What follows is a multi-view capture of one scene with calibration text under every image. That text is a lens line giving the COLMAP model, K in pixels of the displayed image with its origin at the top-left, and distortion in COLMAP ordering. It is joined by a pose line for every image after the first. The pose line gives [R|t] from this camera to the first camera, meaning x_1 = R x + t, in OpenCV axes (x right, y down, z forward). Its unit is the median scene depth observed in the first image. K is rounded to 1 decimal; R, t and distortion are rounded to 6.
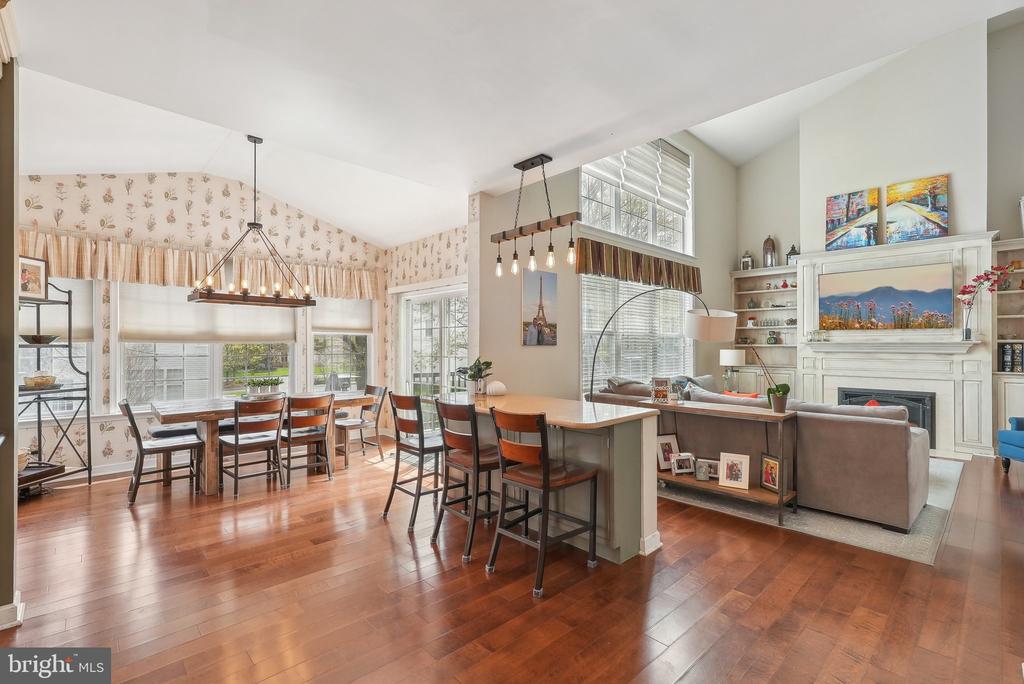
lens RADIAL K [[466.5, 0, 509.5], [0, 466.5, 344.2], [0, 0, 1]] dist [-0.022908, 0.009247]
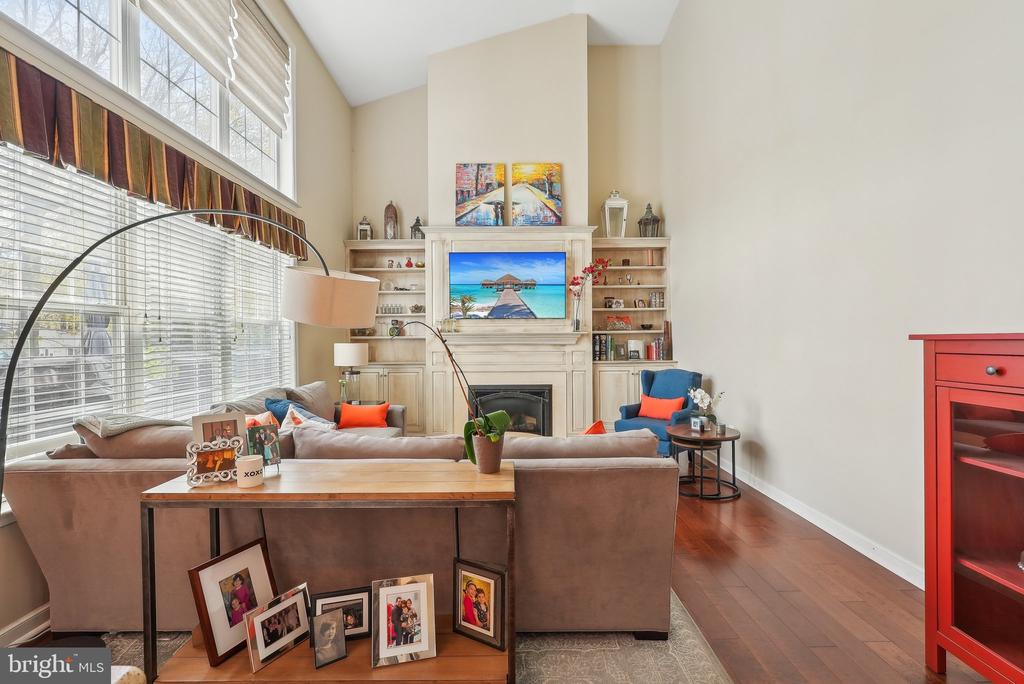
lens RADIAL K [[459.6, 0, 517.5], [0, 459.6, 342.0], [0, 0, 1]] dist [-0.015428, 0.000171]
pose [[0.670437, -0.010077, 0.741898, 0.151214], [0.004229, 0.999943, 0.009760, 0.004831], [-0.741954, -0.003406, 0.670442, 0.399236]]
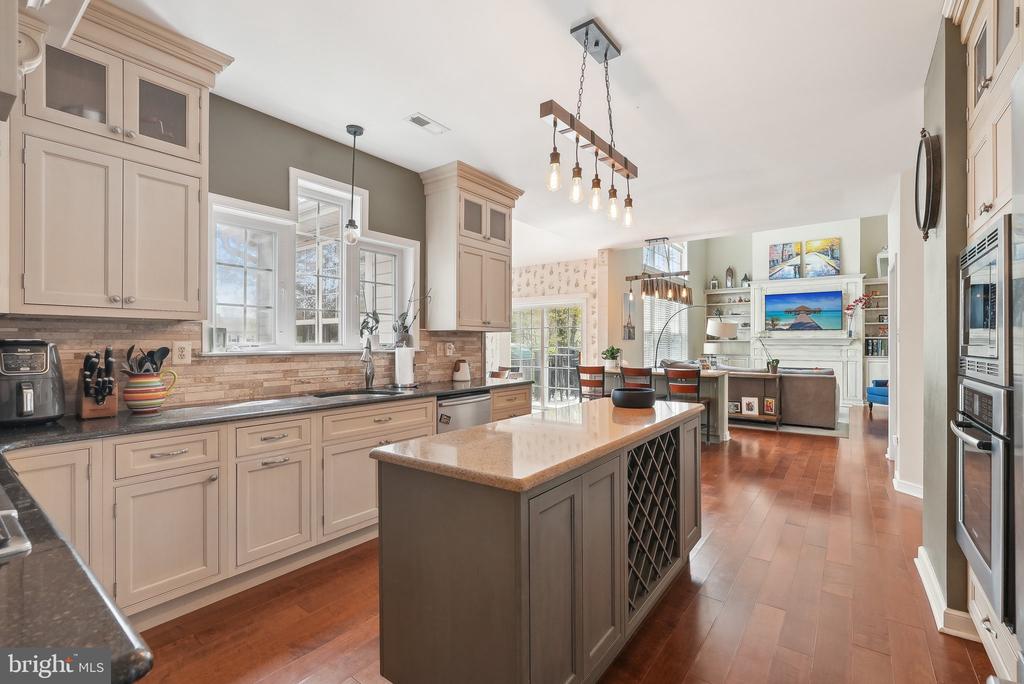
lens RADIAL K [[453.8, 0, 512.0], [0, 453.8, 342.0], [0, 0, 1]] dist [-0.012533, -0.000153]
pose [[0.985214, 0.000618, 0.171329, -0.491639], [-0.000870, 0.999999, 0.001398, 0.007343], [-0.171328, -0.001526, 0.985213, -0.401971]]
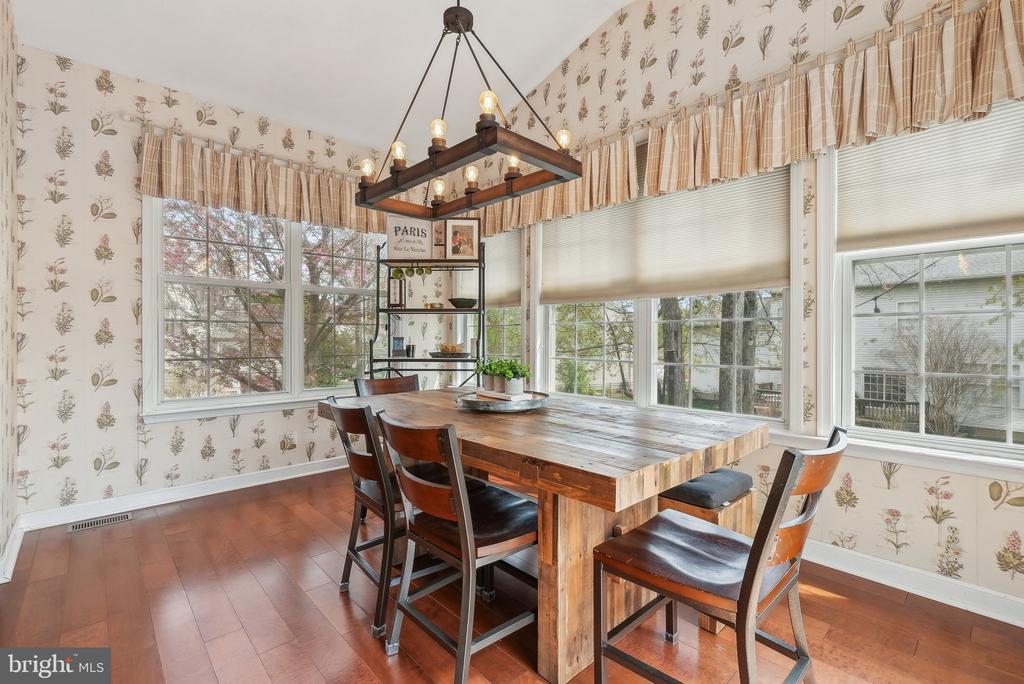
lens RADIAL K [[456.1, 0, 511.2], [0, 456.1, 339.0], [0, 0, 1]] dist [-0.019241, 0.000374]
pose [[-0.010753, 0.005712, -0.999926, -0.079975], [0.001390, 0.999983, 0.005697, 0.040133], [0.999941, -0.001329, -0.010760, 0.815091]]
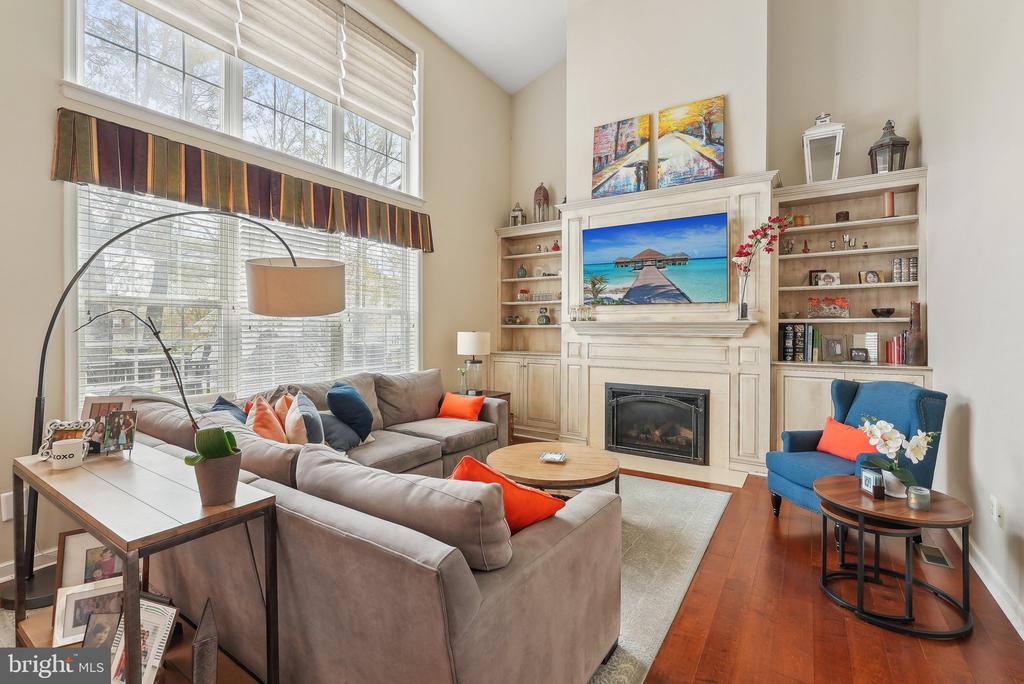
lens RADIAL K [[464.1, 0, 509.5], [0, 464.1, 327.7], [0, 0, 1]] dist [-0.013718, 0.000279]
pose [[0.971637, 0.001799, 0.236470, 0.435454], [-0.002649, 0.999991, 0.003275, 0.003446], [-0.236462, -0.003808, 0.971633, 0.353420]]
